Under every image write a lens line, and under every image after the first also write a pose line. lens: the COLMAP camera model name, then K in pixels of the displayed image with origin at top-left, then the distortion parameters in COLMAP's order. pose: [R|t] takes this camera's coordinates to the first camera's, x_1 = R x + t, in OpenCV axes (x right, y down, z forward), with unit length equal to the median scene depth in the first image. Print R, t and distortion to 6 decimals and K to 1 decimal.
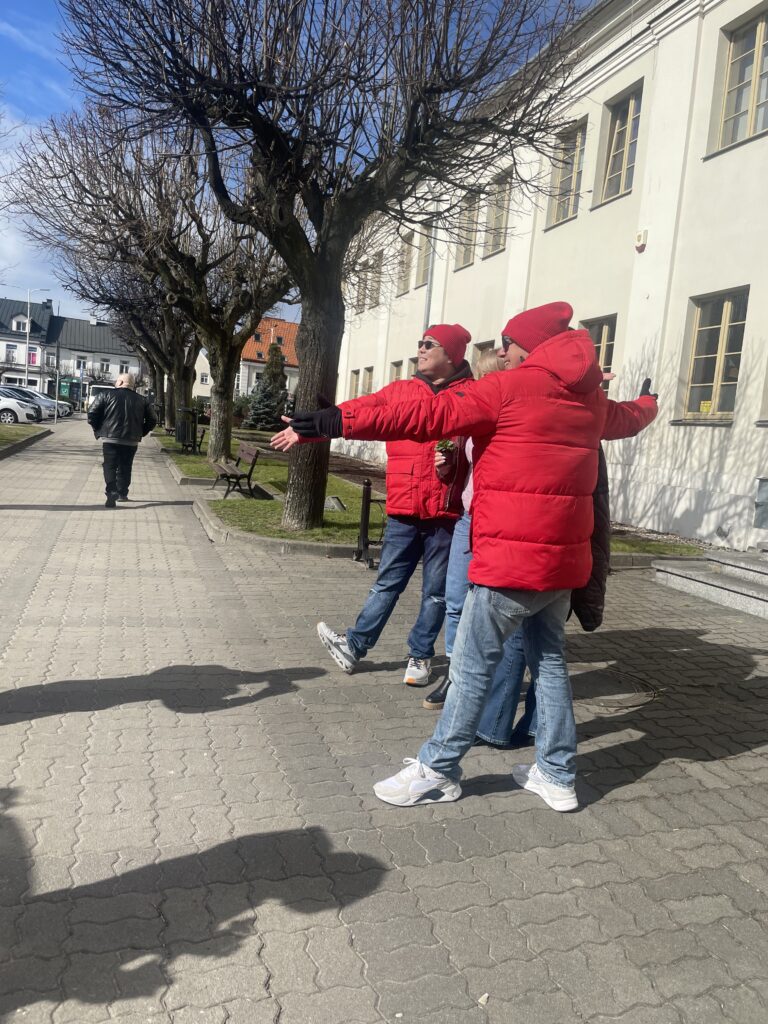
lens RADIAL K [[773.7, 0, 384.0], [0, 773.7, 512.0], [0, 0, 1]] dist [0.110886, -0.164025]
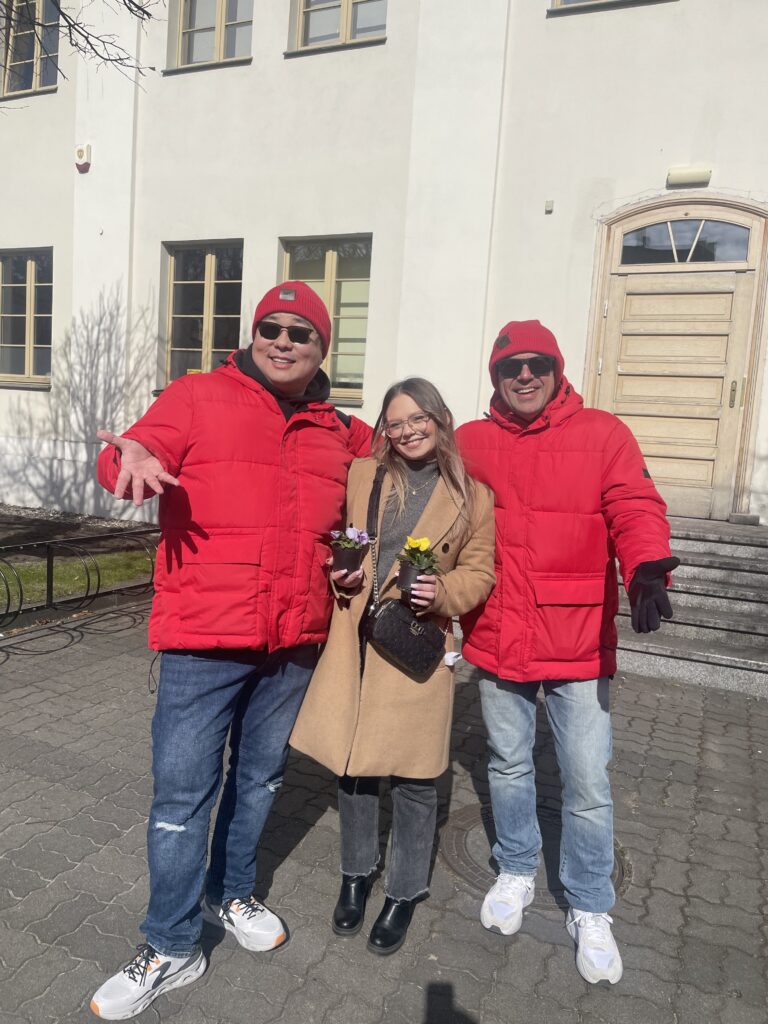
lens RADIAL K [[758.8, 0, 389.5], [0, 758.8, 515.1], [0, 0, 1]] dist [0.119759, -0.151544]
pose [[0.660277, -0.107297, 0.743318, -0.089255], [0.061513, 0.994143, 0.088862, -0.040756], [-0.748499, -0.012950, 0.663010, 0.258626]]
